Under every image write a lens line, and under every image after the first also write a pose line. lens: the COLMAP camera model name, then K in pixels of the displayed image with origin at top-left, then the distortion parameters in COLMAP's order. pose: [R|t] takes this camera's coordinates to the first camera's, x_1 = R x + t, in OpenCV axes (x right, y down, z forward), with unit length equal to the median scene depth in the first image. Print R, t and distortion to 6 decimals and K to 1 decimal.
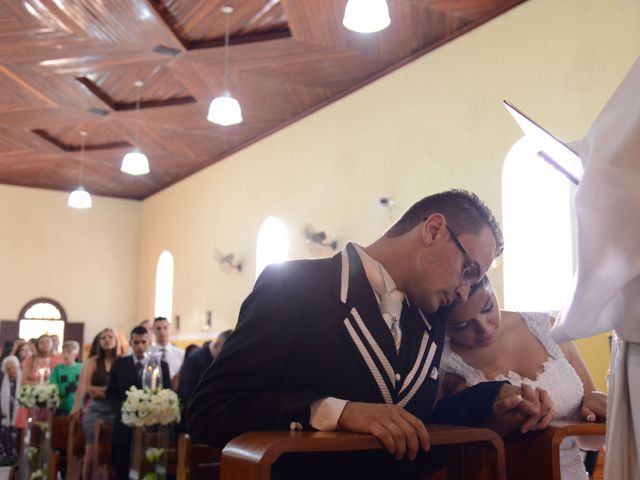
lens RADIAL K [[748.0, 0, 320.1], [0, 748.0, 215.9], [0, 0, 1]] dist [0.119759, 0.014078]
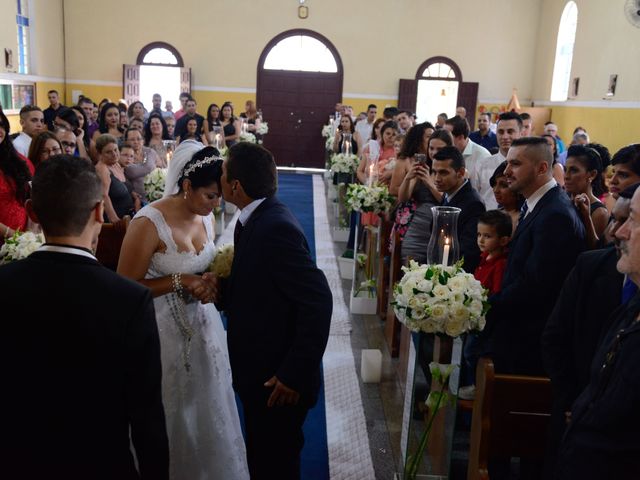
lens RADIAL K [[652.8, 0, 320.9], [0, 652.8, 231.4], [0, 0, 1]] dist [0.047120, 0.005616]
pose [[0.840959, 0.143867, -0.521623, -0.015861], [0.062546, 0.931699, 0.357805, 0.003903], [0.537472, -0.333525, 0.774522, 0.245481]]
